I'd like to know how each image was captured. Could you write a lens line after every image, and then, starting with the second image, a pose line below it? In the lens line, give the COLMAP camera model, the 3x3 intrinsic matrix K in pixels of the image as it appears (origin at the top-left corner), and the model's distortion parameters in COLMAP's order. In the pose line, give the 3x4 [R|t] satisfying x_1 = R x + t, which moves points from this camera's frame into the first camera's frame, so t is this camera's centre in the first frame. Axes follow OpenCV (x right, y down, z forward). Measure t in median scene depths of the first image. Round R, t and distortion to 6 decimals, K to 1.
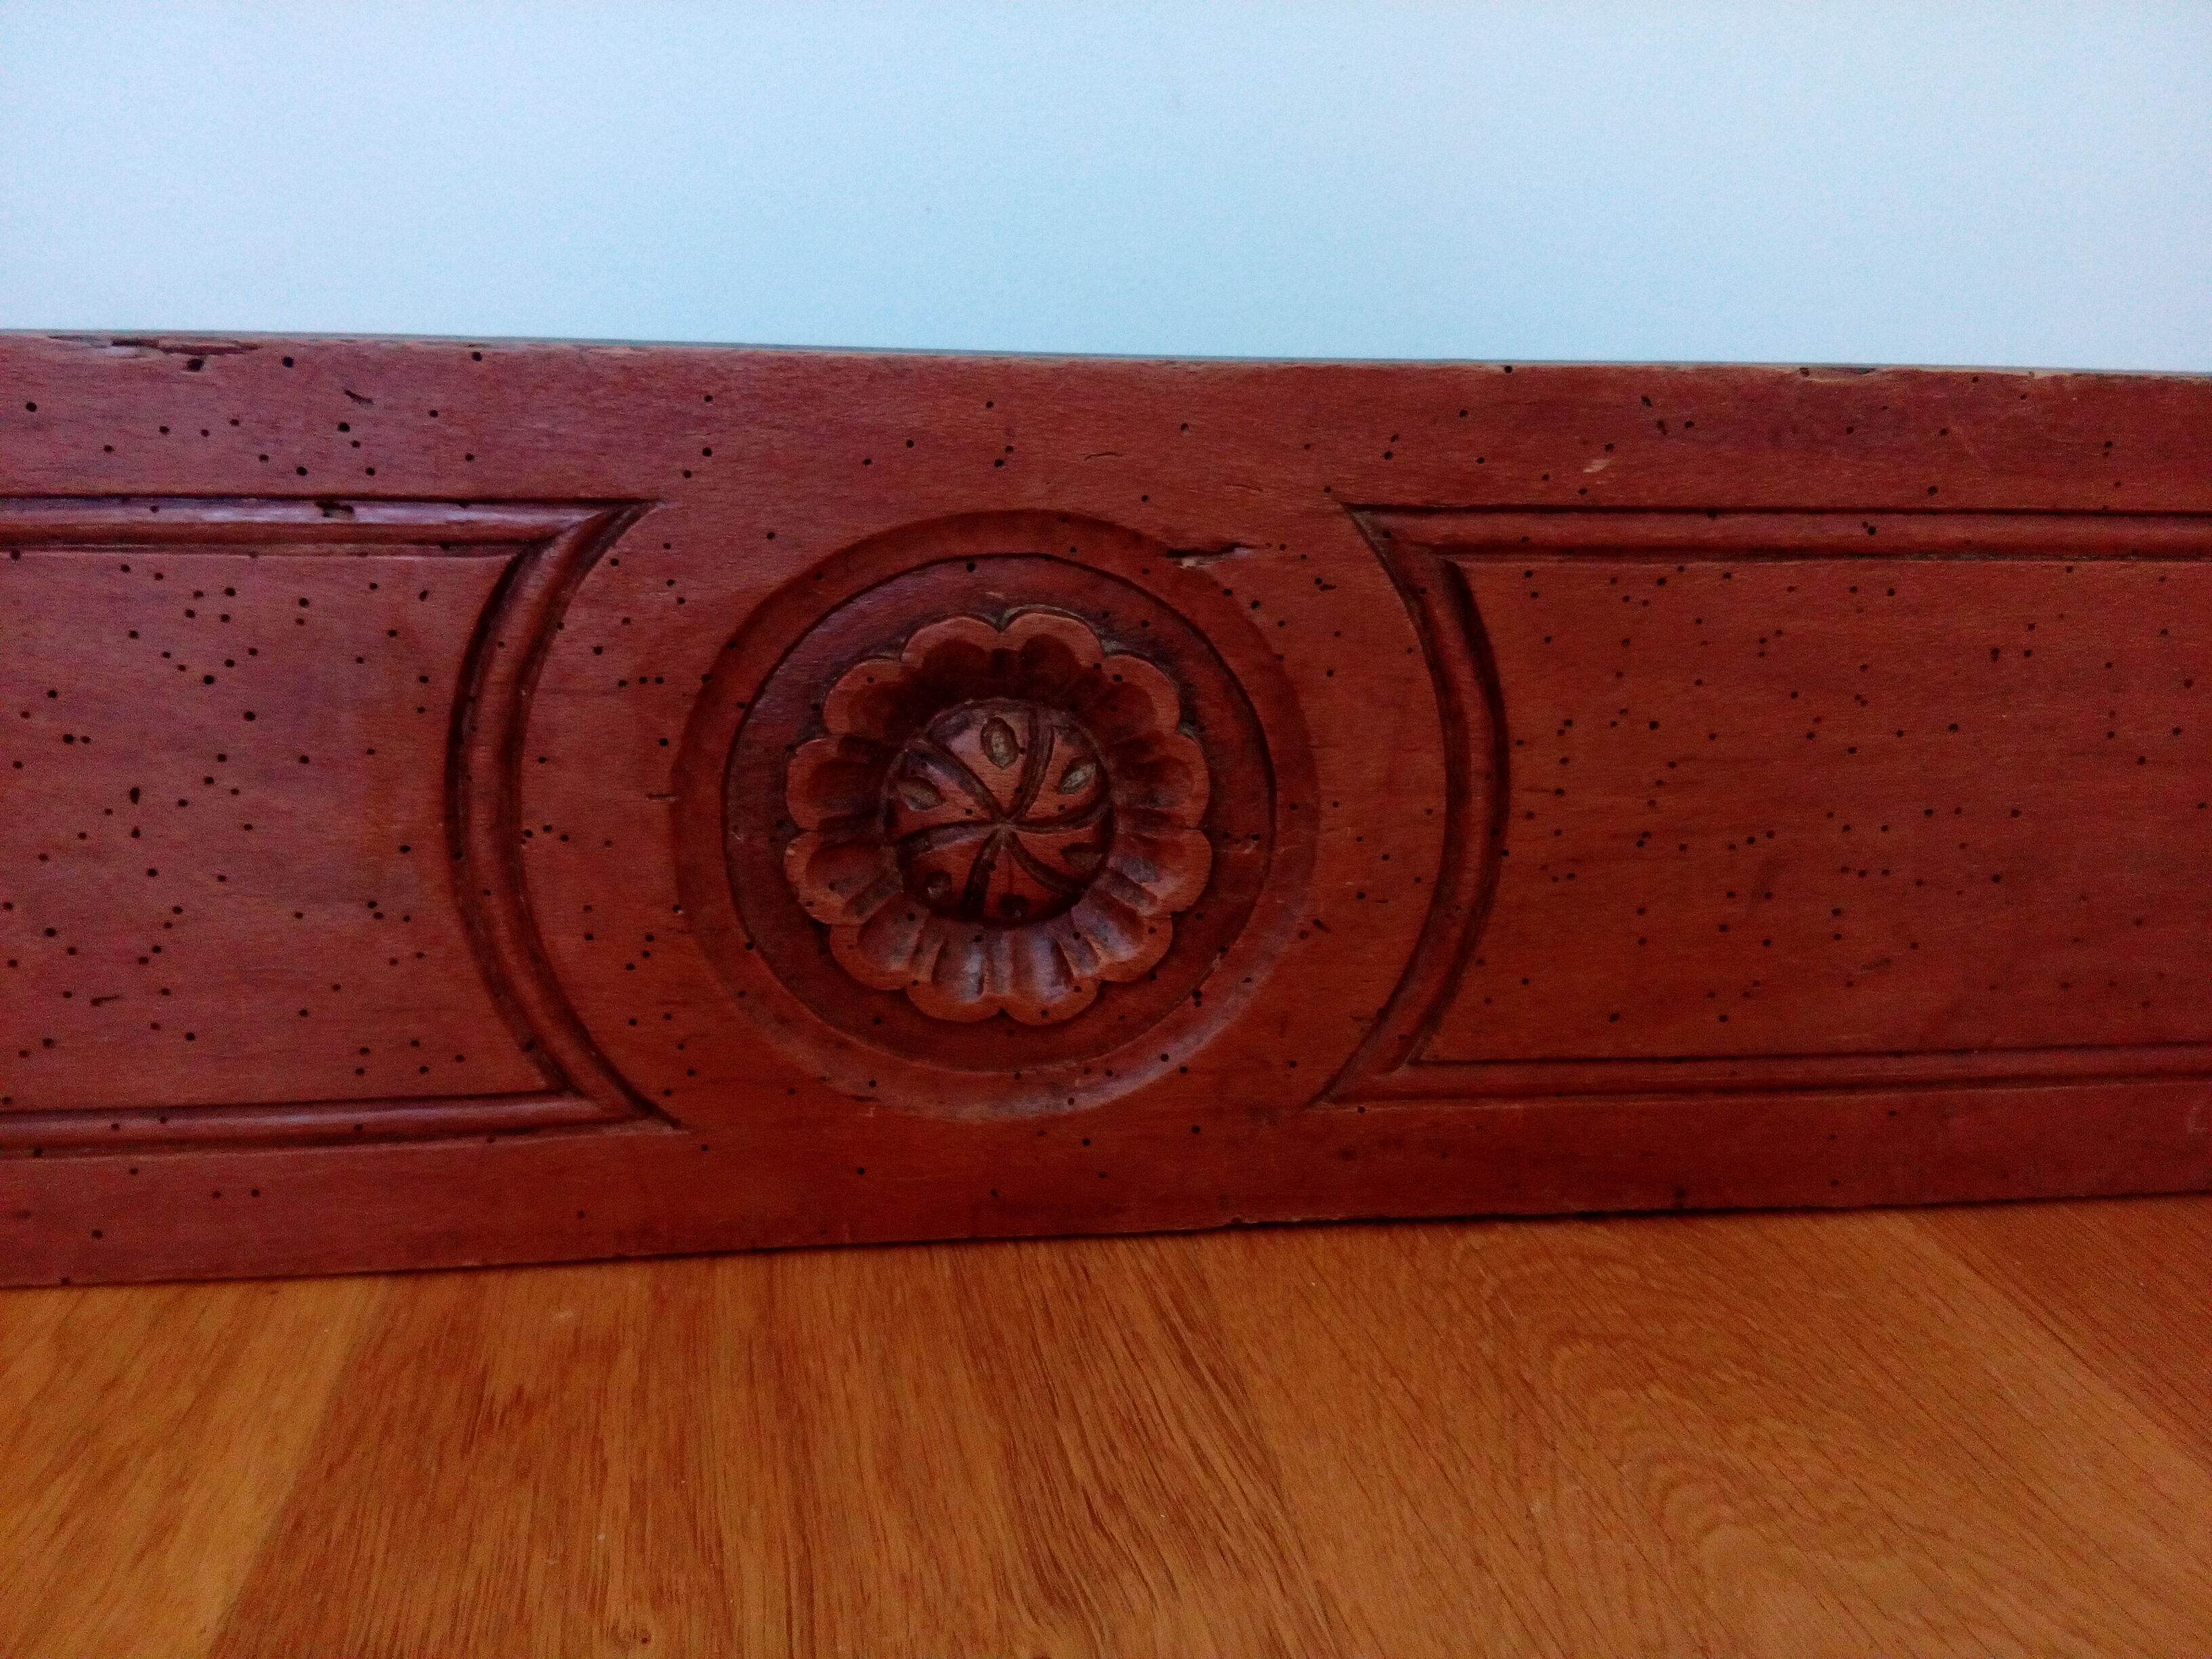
lens RADIAL K [[1741.3, 0, 1114.3], [0, 1741.3, 832.7], [0, 0, 1]] dist [0.129831, -0.216783]
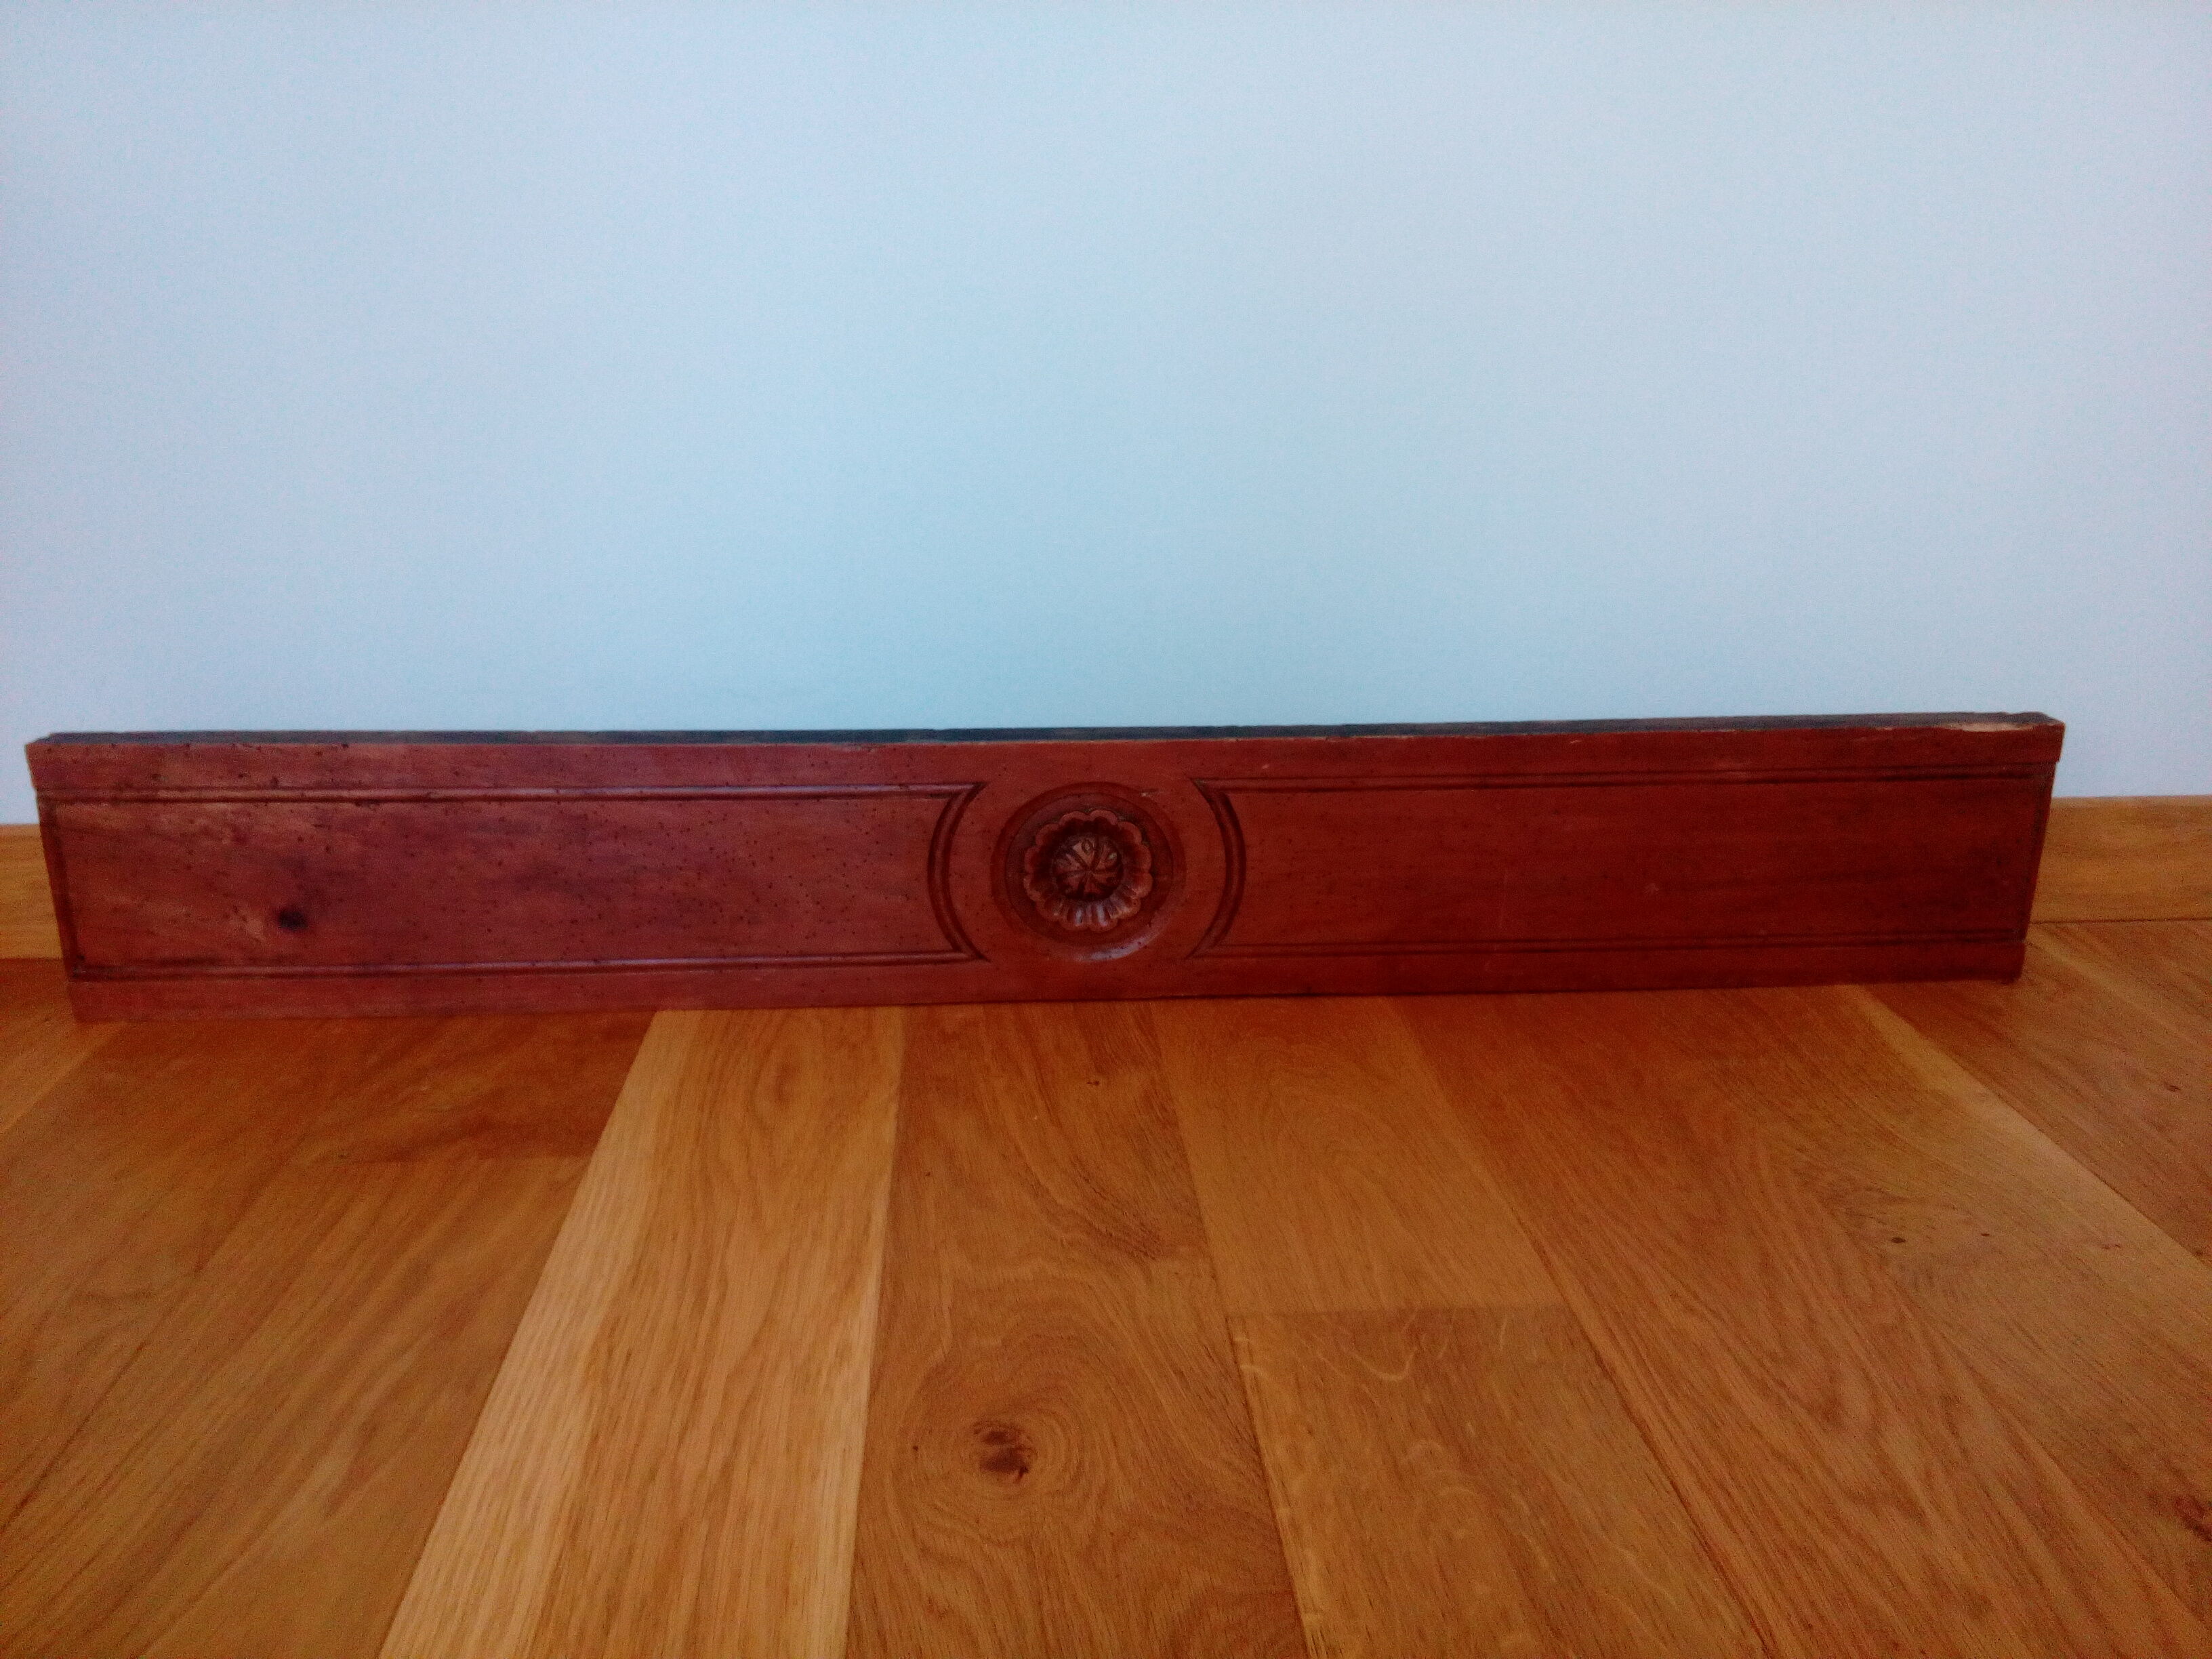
lens RADIAL K [[1741.3, 0, 1114.3], [0, 1741.3, 832.7], [0, 0, 1]] dist [0.129831, -0.216783]
pose [[0.998518, 0.004427, -0.054242, 0.163753], [-0.002148, 0.999115, 0.042005, -0.216996], [0.054380, -0.041826, 0.997644, -2.282617]]
